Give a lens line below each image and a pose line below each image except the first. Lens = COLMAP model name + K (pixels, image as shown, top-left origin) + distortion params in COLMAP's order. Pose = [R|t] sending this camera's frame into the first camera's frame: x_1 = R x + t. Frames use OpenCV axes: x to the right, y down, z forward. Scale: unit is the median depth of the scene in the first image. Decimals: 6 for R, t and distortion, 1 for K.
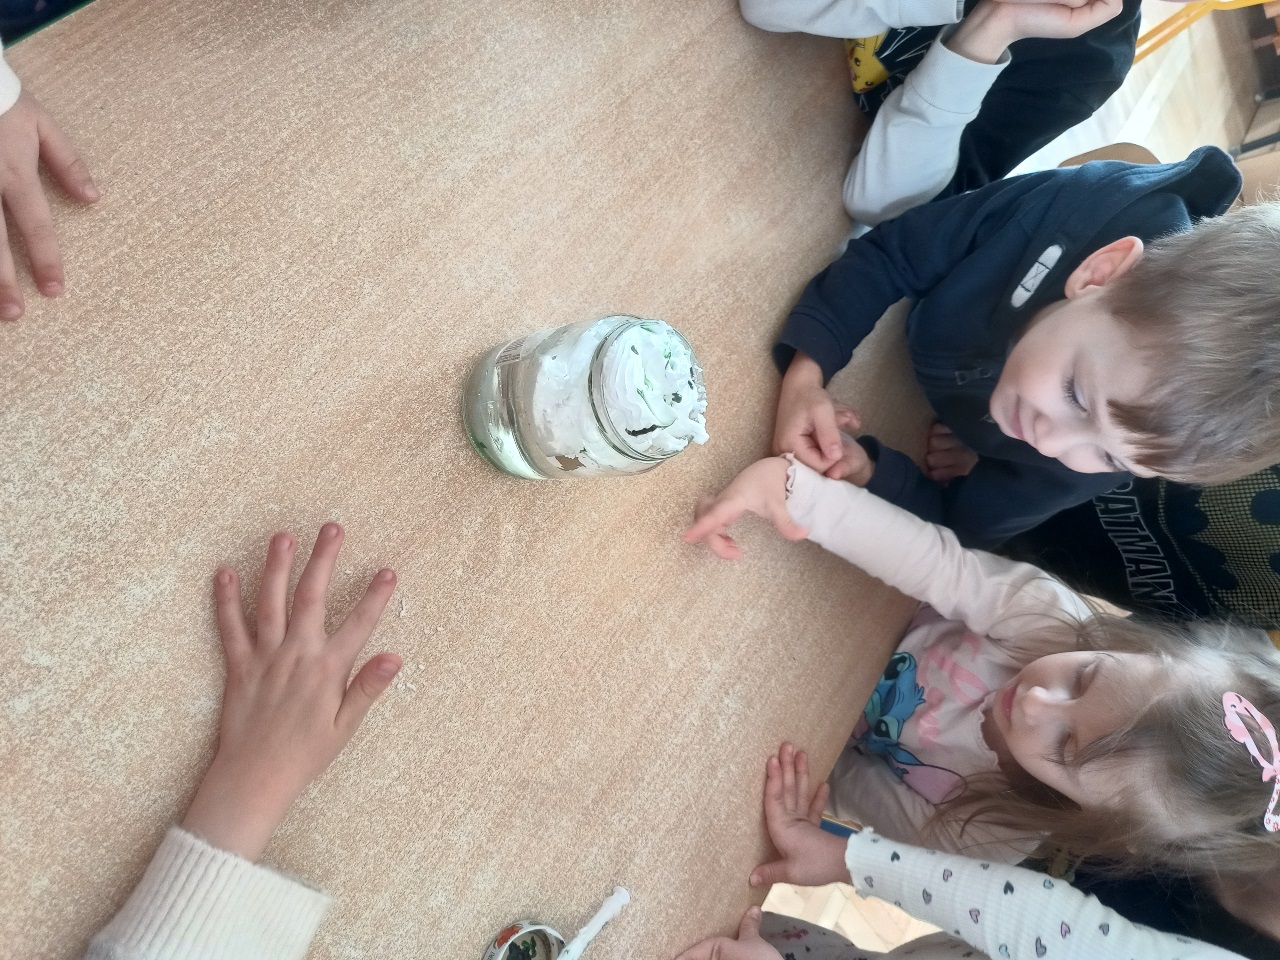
lens RADIAL K [[953.8, 0, 612.8], [0, 953.8, 481.1], [0, 0, 1]] dist [0.011599, -0.026239]
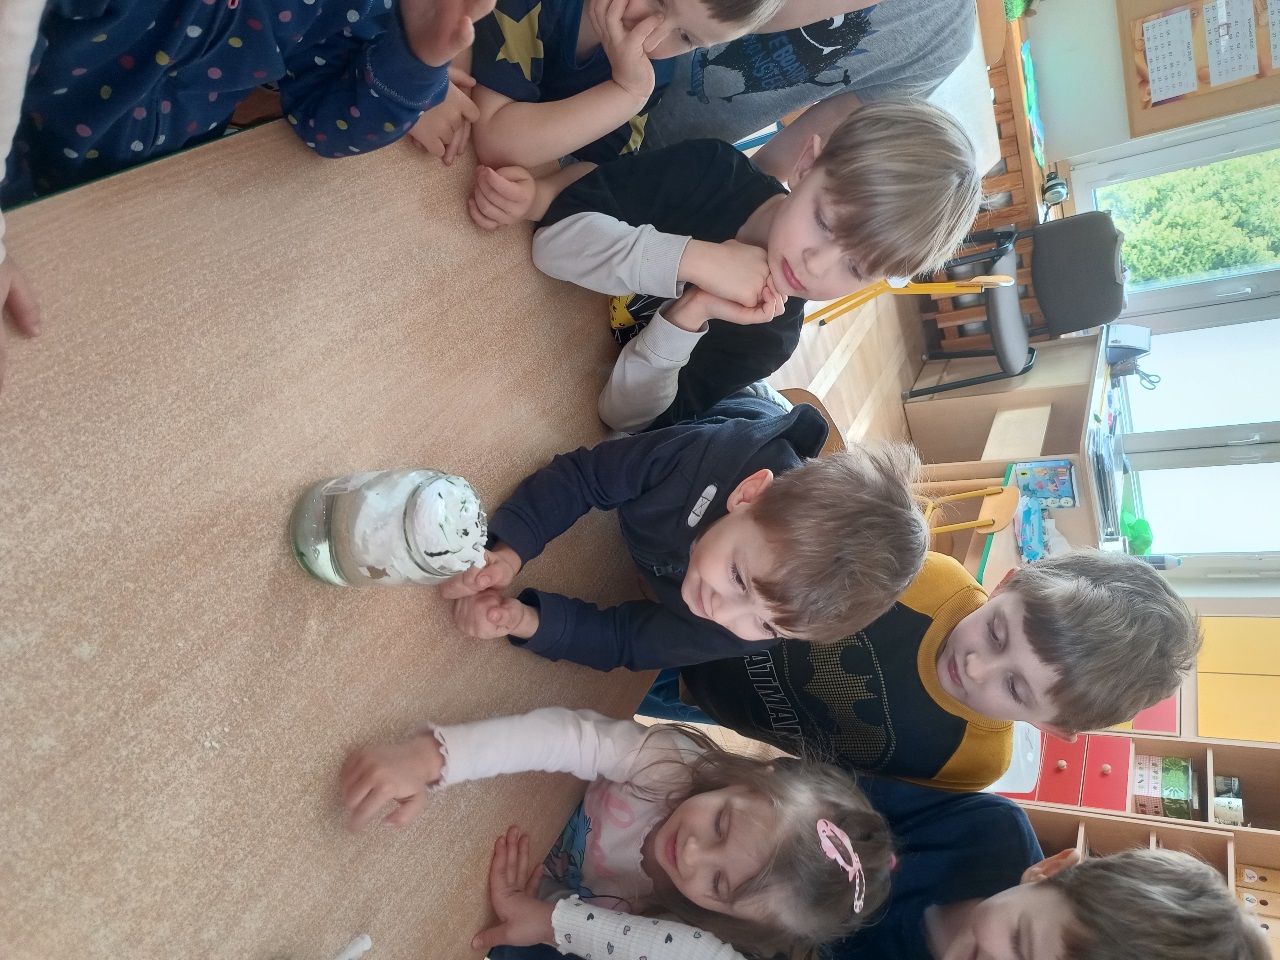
lens RADIAL K [[953.8, 0, 627.7], [0, 953.8, 486.0], [0, 0, 1]] dist [0.011599, -0.026239]
pose [[0.959264, 0.122241, 0.254694, -0.057485], [-0.082006, 0.983207, -0.163030, 0.045526], [-0.270346, 0.135503, 0.953180, -0.358131]]
